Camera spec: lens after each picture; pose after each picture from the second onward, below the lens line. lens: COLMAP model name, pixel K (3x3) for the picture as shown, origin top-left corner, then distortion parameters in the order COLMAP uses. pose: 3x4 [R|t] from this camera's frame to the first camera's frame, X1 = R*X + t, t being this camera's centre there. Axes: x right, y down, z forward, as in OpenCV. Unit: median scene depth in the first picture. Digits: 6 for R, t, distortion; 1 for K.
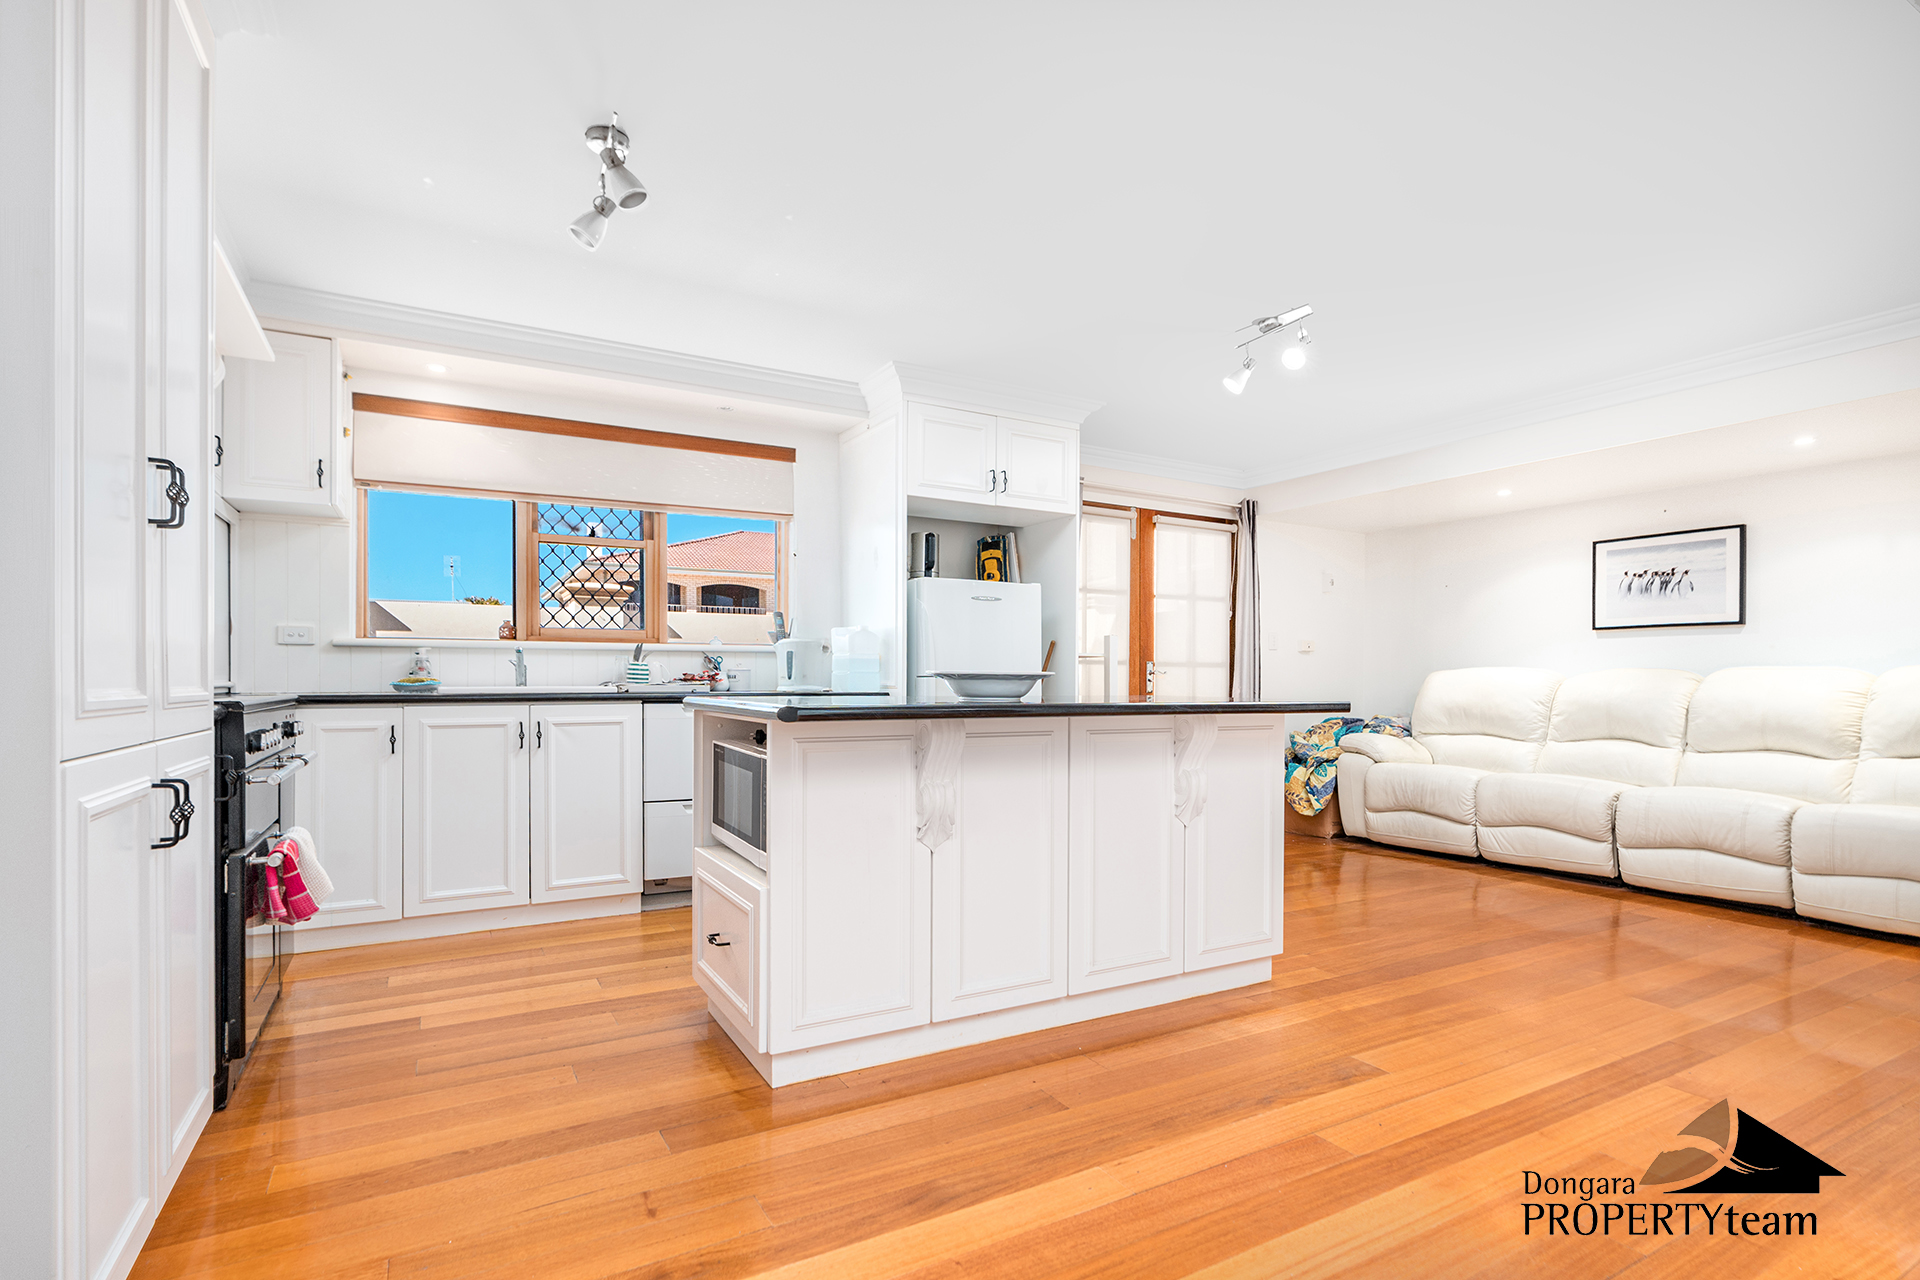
lens RADIAL K [[916.6, 0, 949.8], [0, 916.6, 677.2], [0, 0, 1]] dist [0.003426, 0.000318]
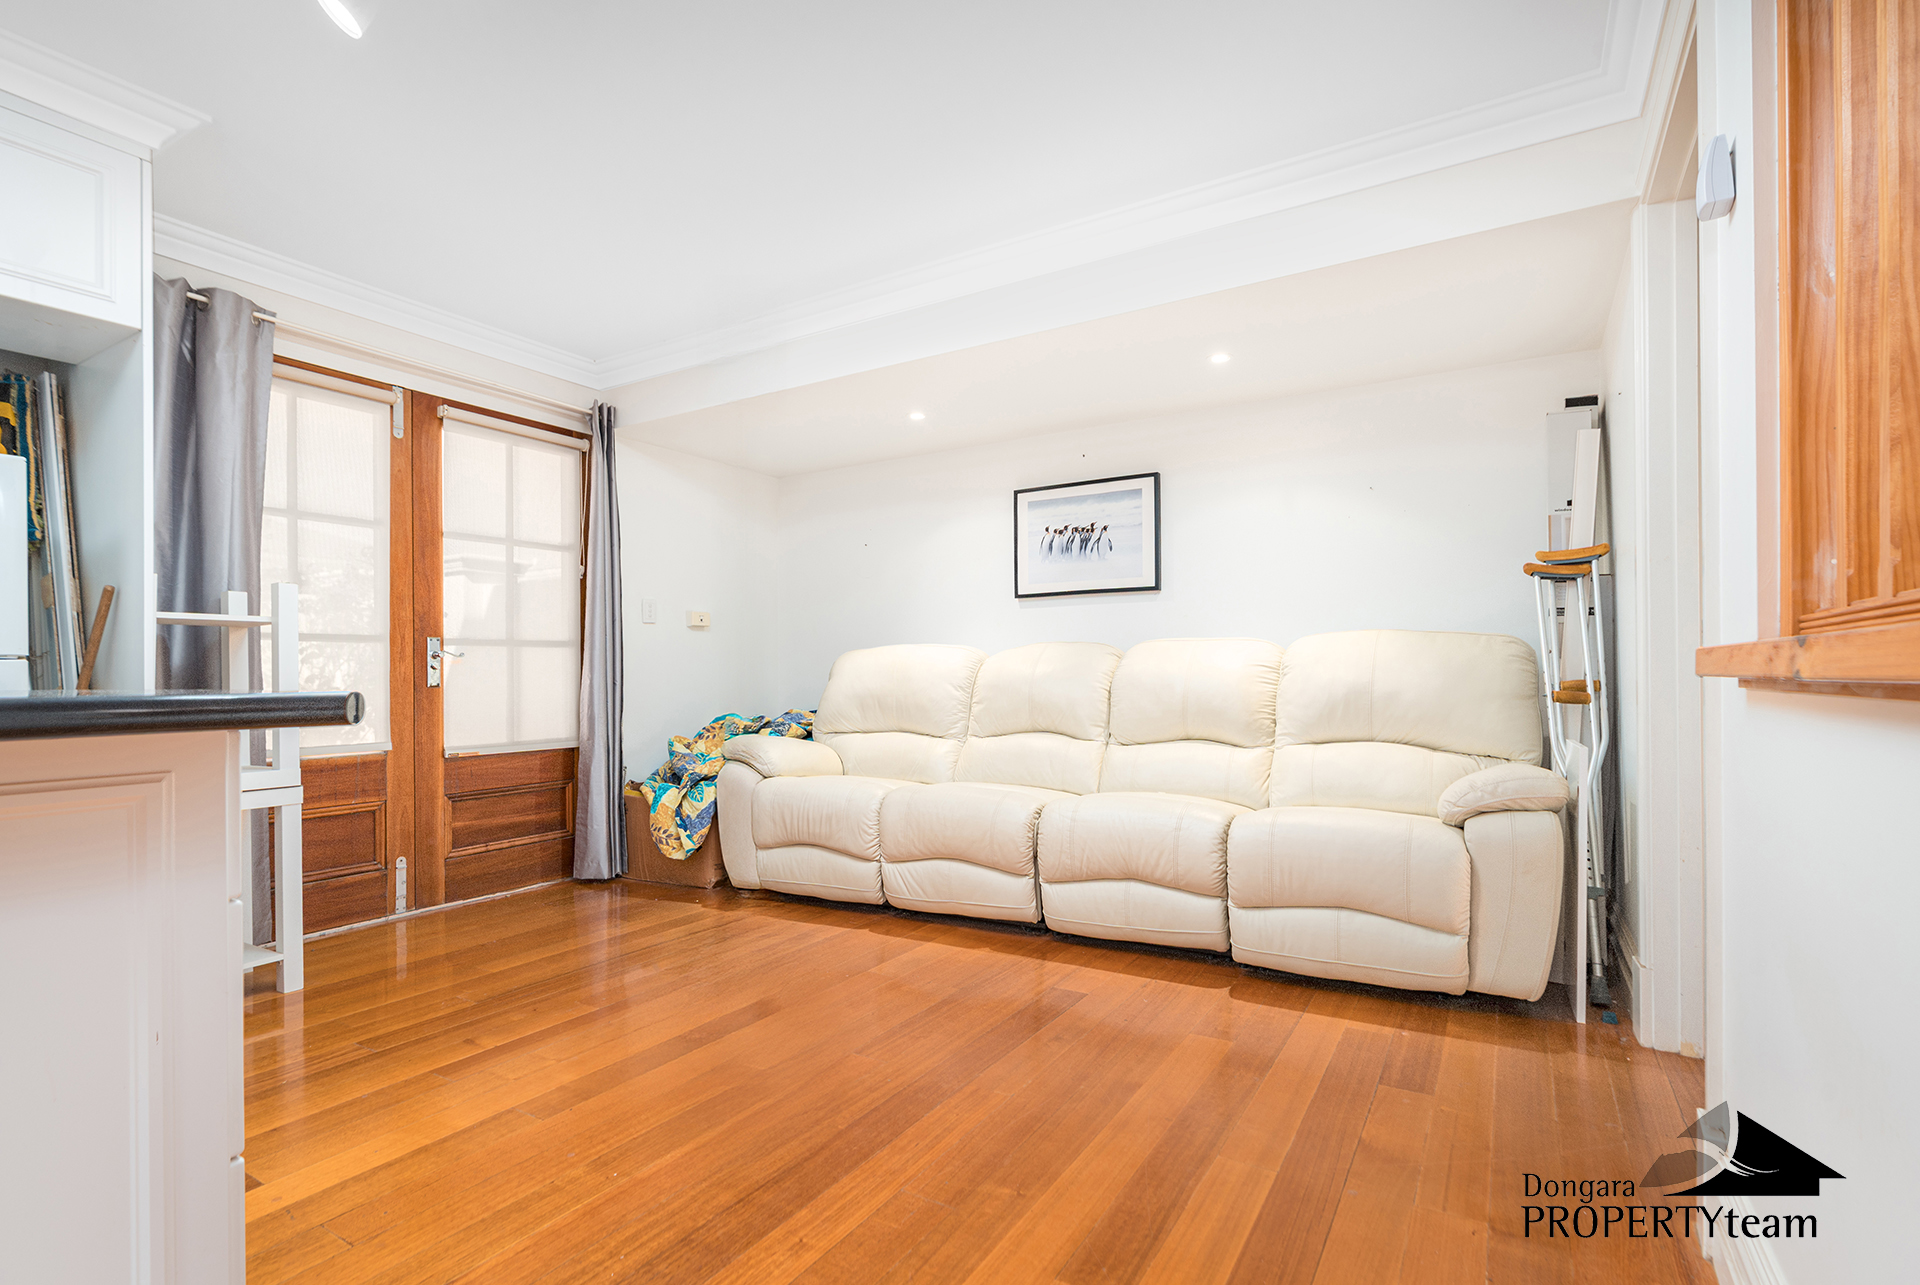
lens RADIAL K [[916.6, 0, 949.8], [0, 916.6, 679.7], [0, 0, 1]] dist [0.003426, 0.000318]
pose [[0.867516, -0.018583, 0.497063, 0.253854], [0.014924, 0.999824, 0.011332, 0.012112], [-0.497186, -0.002412, 0.867641, 0.335421]]
